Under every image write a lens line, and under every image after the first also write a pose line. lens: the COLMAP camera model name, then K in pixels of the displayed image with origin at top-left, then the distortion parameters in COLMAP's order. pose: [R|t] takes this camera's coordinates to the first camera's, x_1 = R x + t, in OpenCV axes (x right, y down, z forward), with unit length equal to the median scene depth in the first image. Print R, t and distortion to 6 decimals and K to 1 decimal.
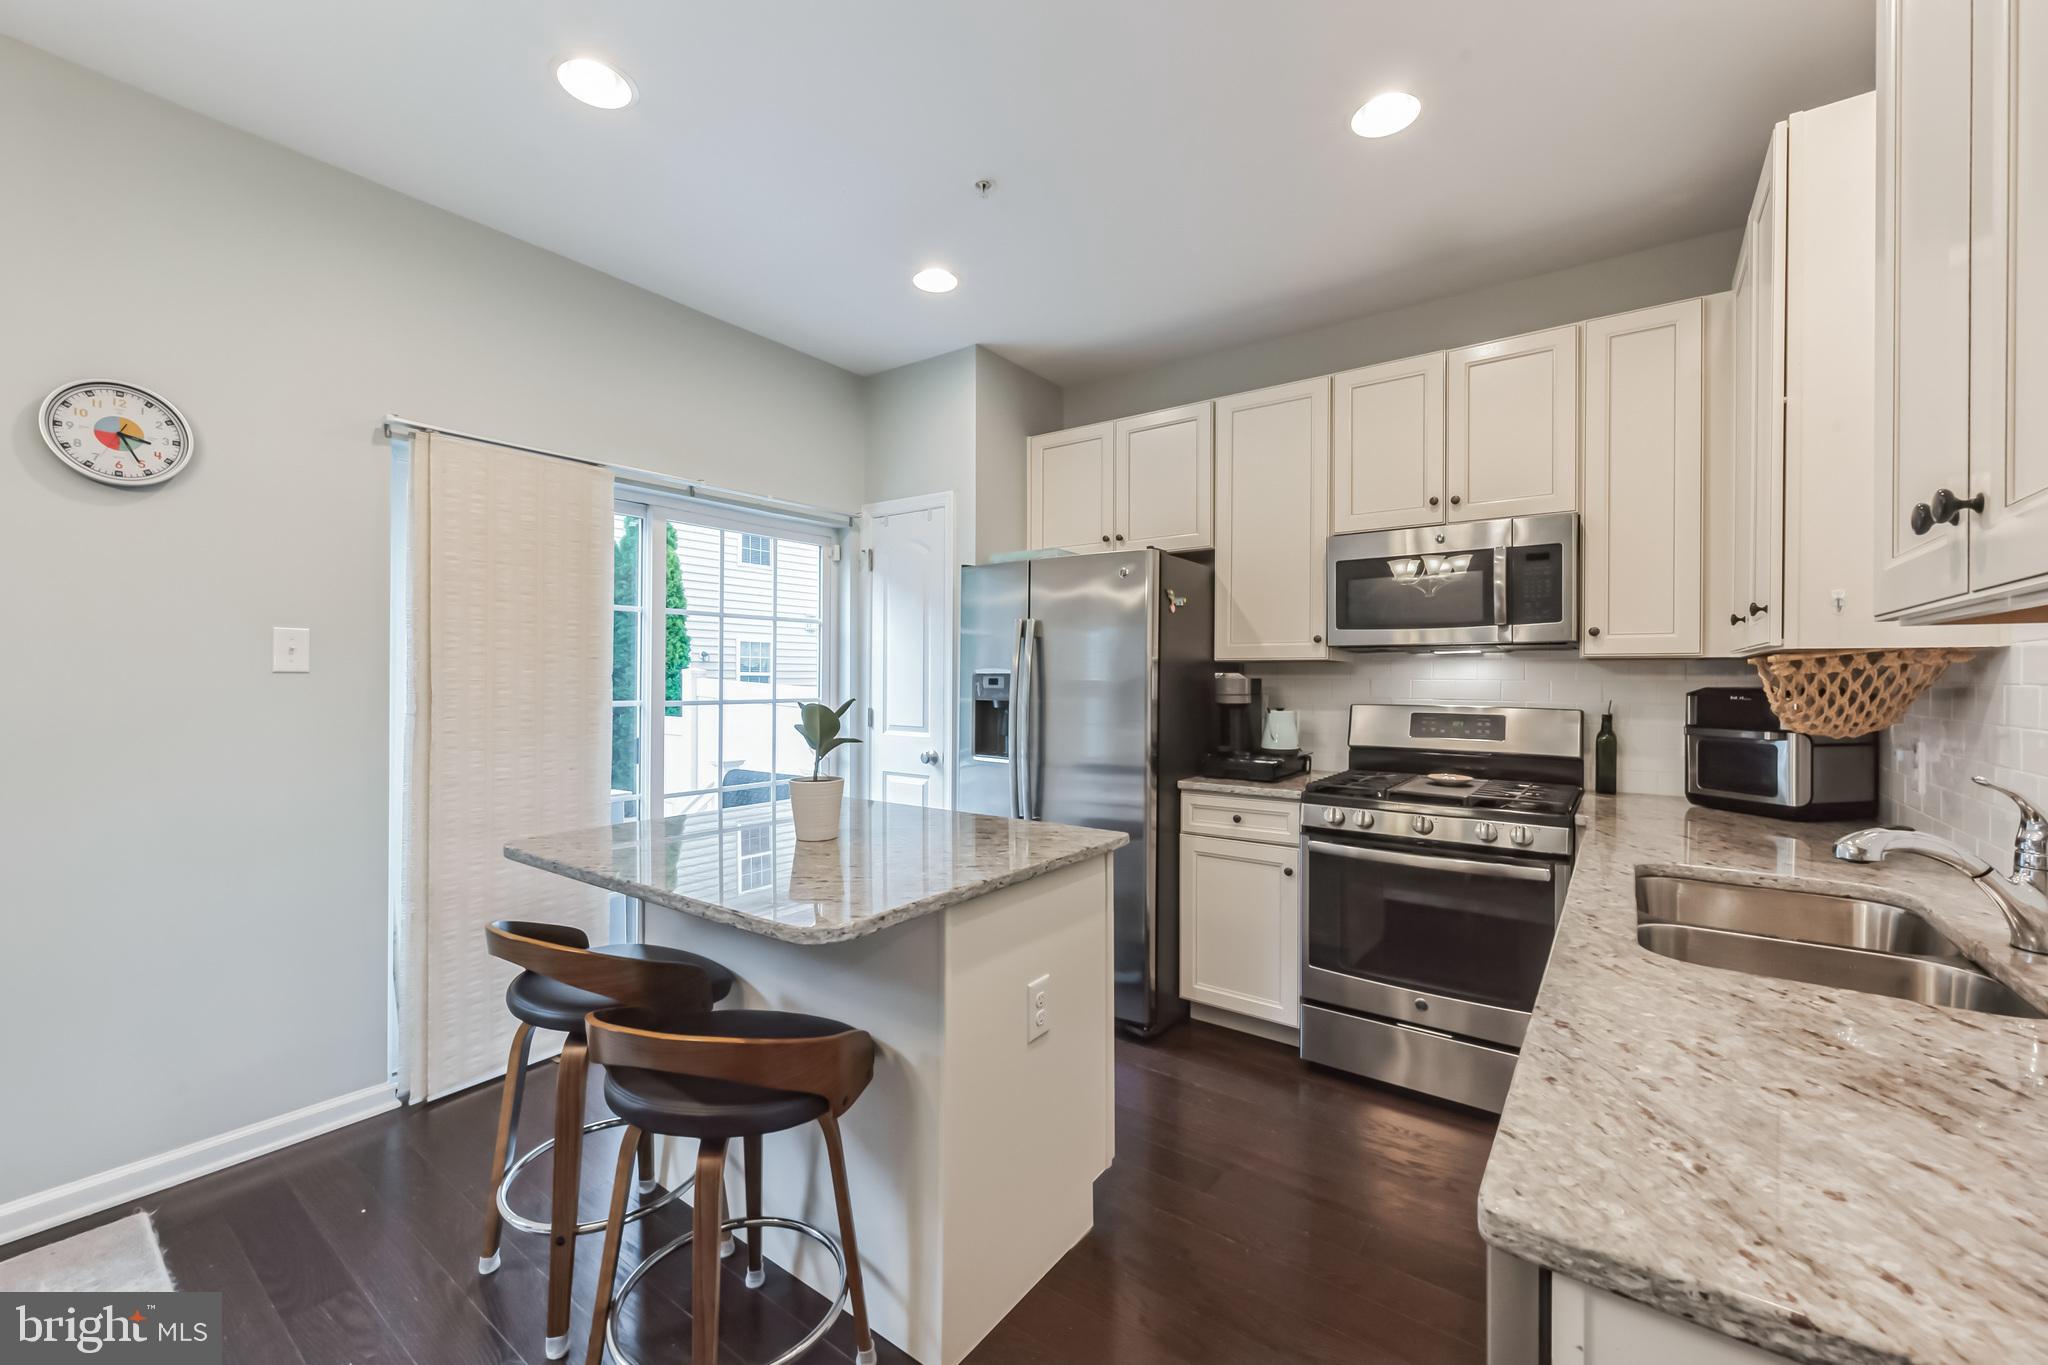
lens RADIAL K [[818.0, 0, 1025.0], [0, 818.0, 672.7], [0, 0, 1]] dist [-0.002083, -0.000230]
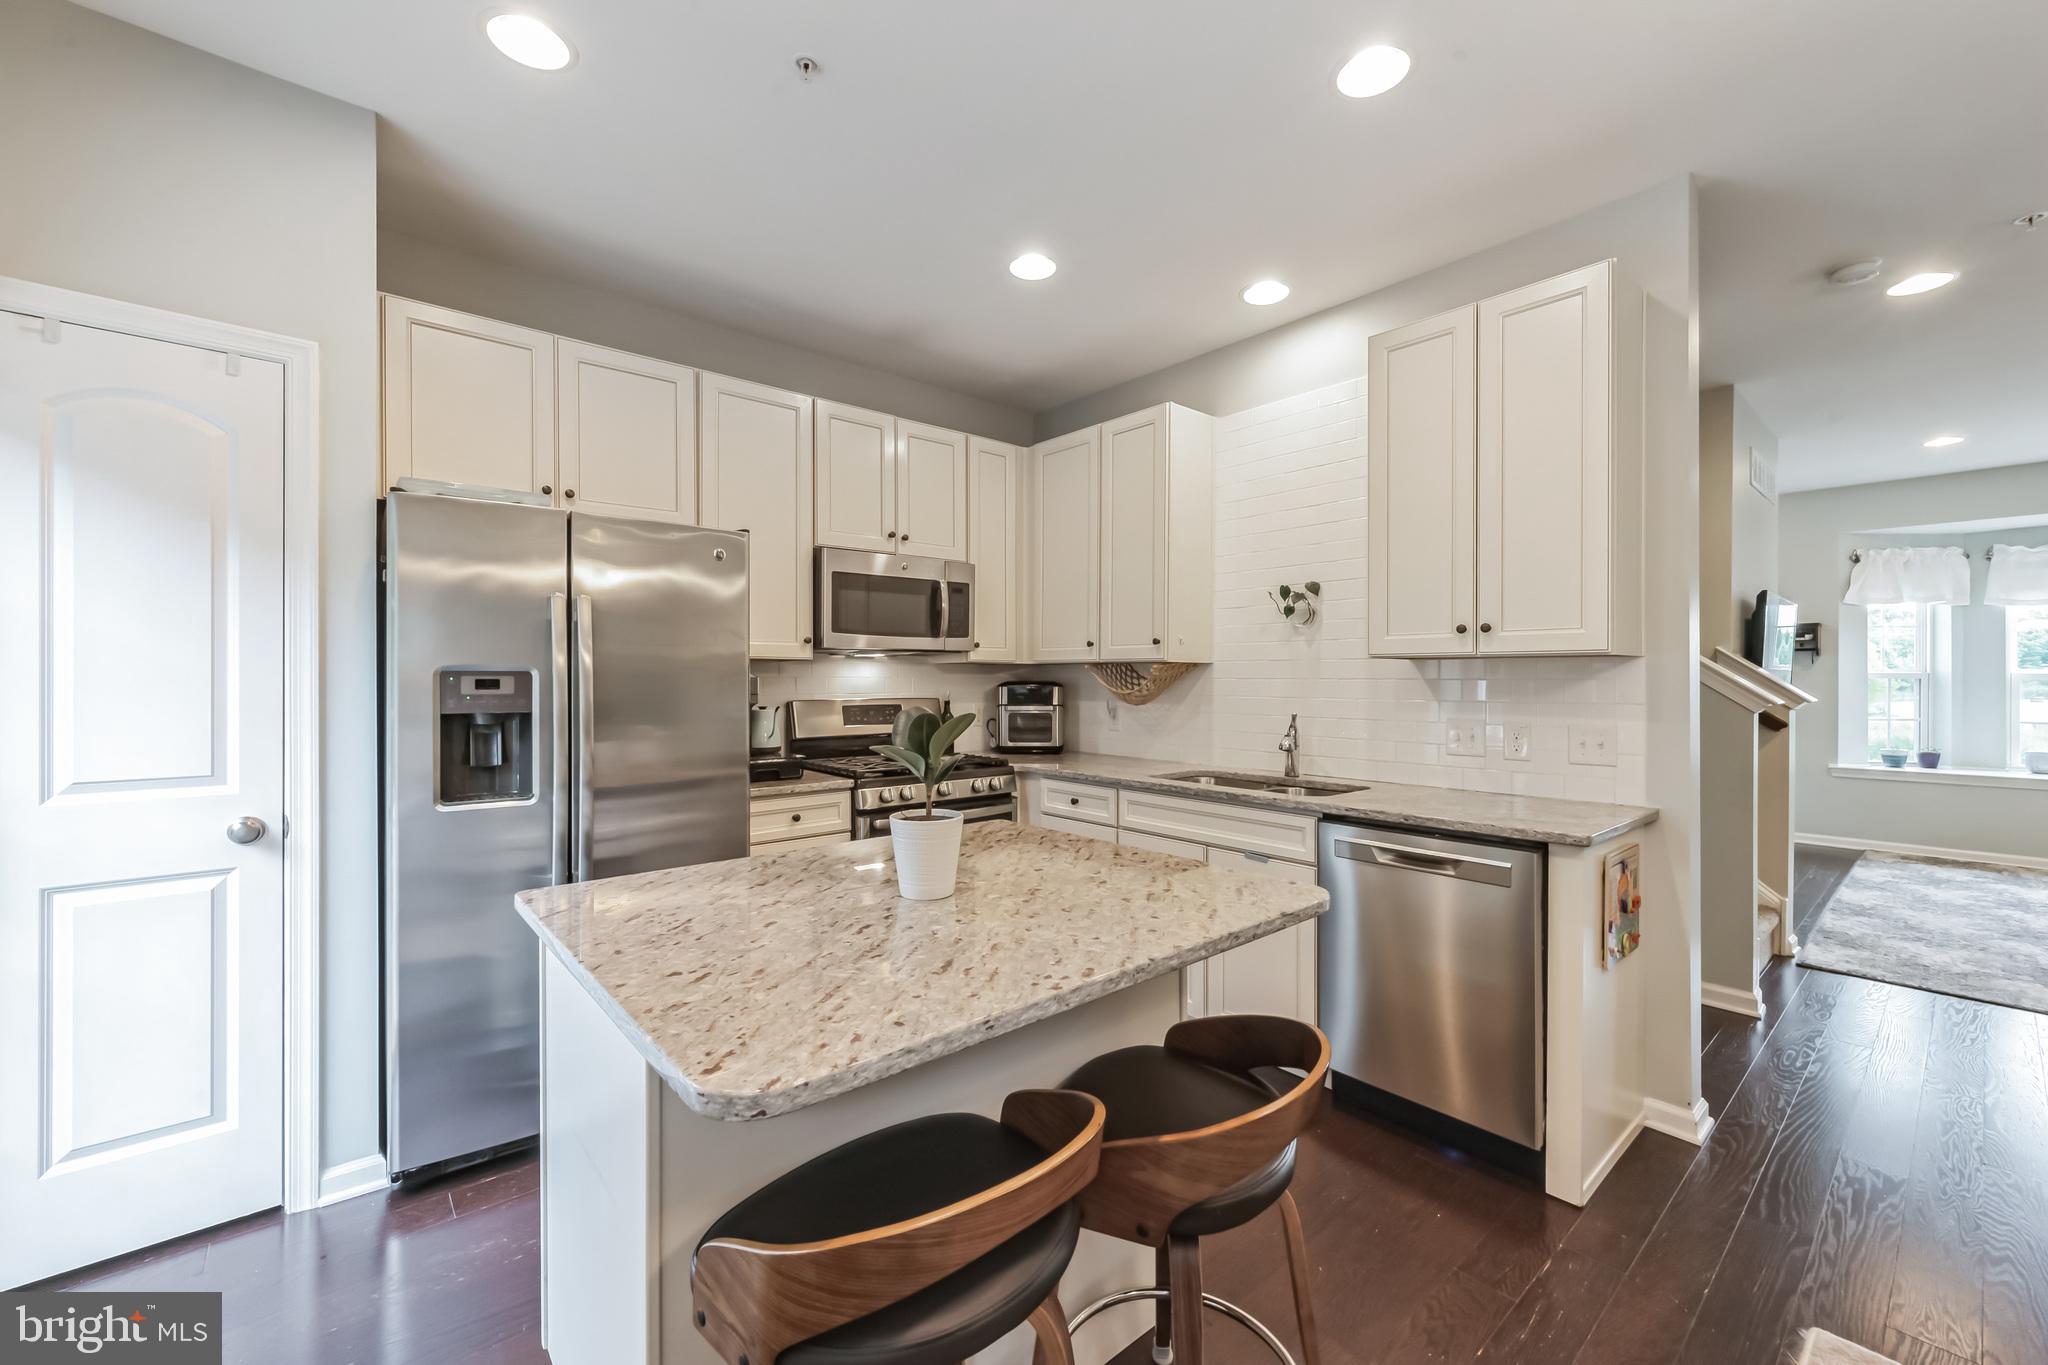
lens RADIAL K [[818.0, 0, 1024.0], [0, 818.0, 683.7], [0, 0, 1]] dist [-0.002083, -0.000230]
pose [[0.224205, -0.010319, 0.974487, -0.579219], [-0.000664, 0.999942, 0.010741, 0.003911], [-0.974542, -0.003055, 0.224185, 0.452063]]
